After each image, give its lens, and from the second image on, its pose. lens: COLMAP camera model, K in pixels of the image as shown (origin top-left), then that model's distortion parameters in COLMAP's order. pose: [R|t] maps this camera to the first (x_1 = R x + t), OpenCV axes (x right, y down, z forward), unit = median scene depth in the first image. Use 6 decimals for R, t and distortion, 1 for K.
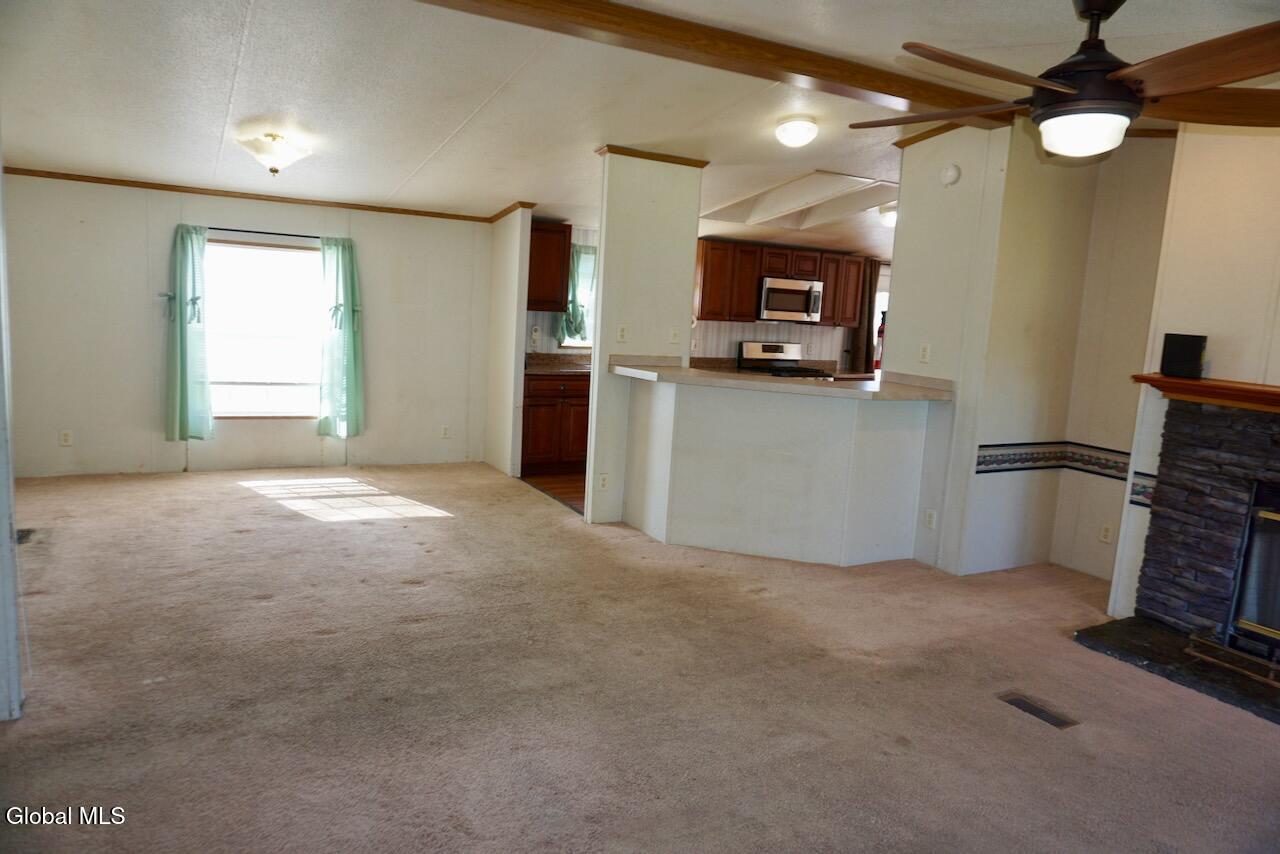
lens RADIAL K [[850.8, 0, 639.2], [0, 850.8, 429.1], [0, 0, 1]] dist [-0.045852, 0.034968]
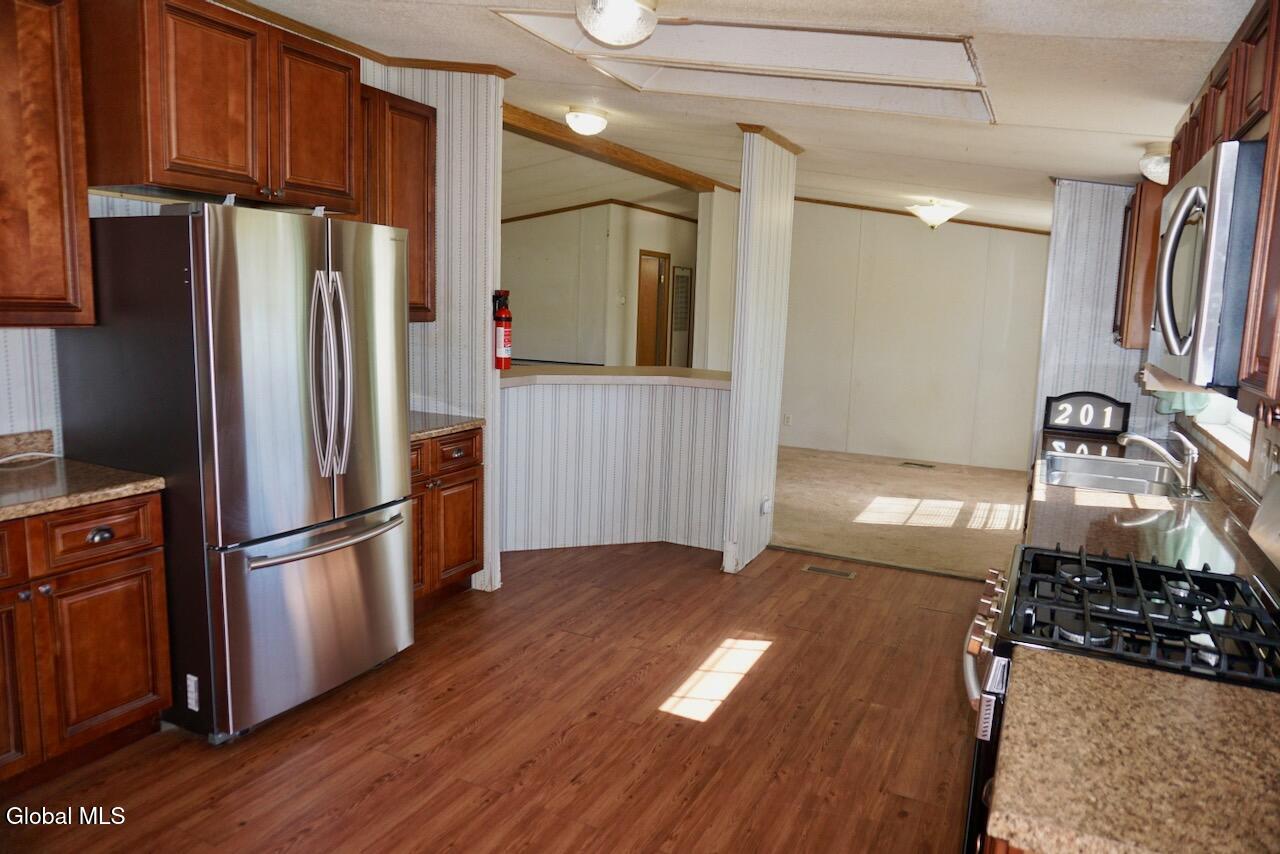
lens RADIAL K [[850.8, 0, 643.8], [0, 850.8, 435.7], [0, 0, 1]] dist [-0.045852, 0.034968]
pose [[-0.814966, 0.006605, -0.579471, 0.699487], [-0.163888, 0.956488, 0.241394, -0.243495], [0.555851, 0.291697, -0.778423, 1.889940]]
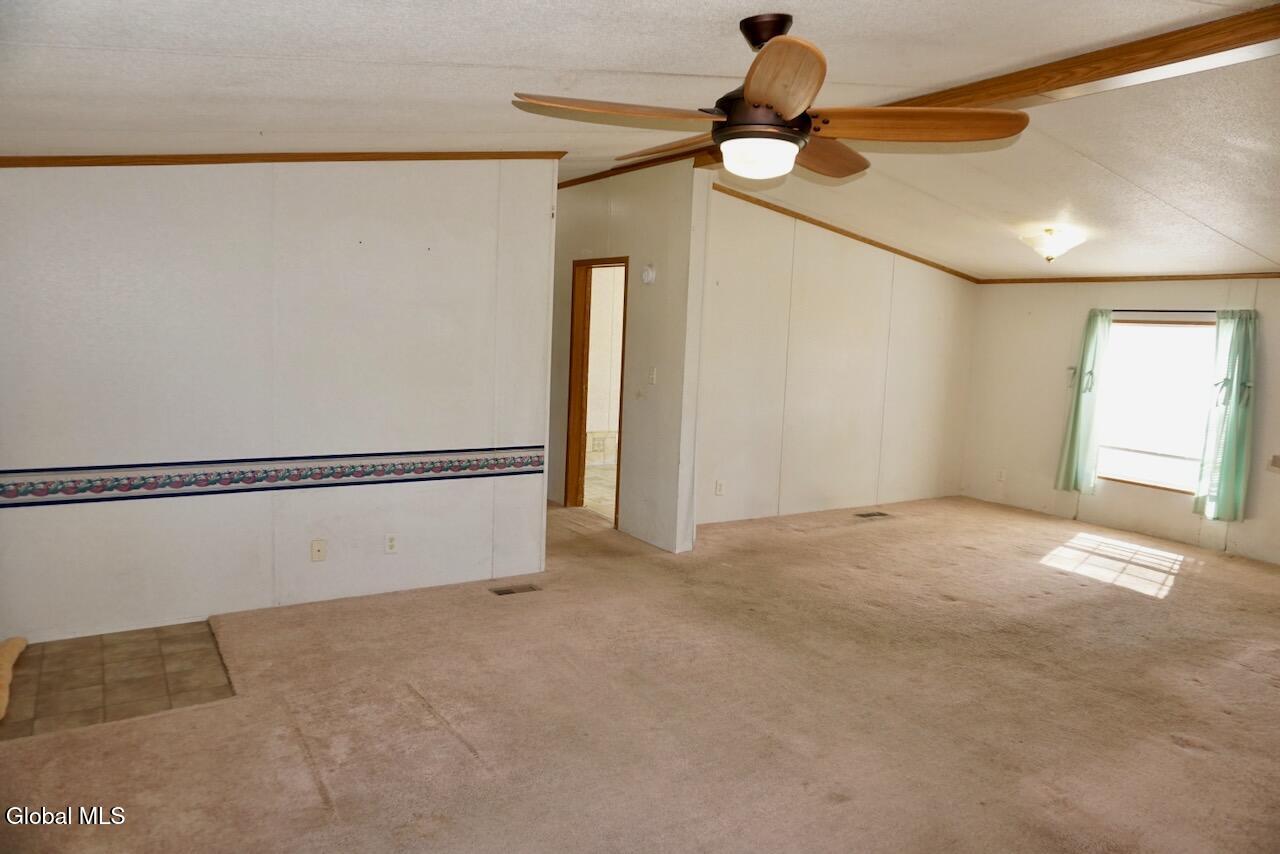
lens RADIAL K [[850.8, 0, 637.8], [0, 850.8, 429.7], [0, 0, 1]] dist [-0.045852, 0.034968]
pose [[0.066200, 0.060480, -0.995972, 0.737739], [-0.182945, 0.981977, 0.047471, -0.020551], [0.980892, 0.179065, 0.076072, 0.388886]]
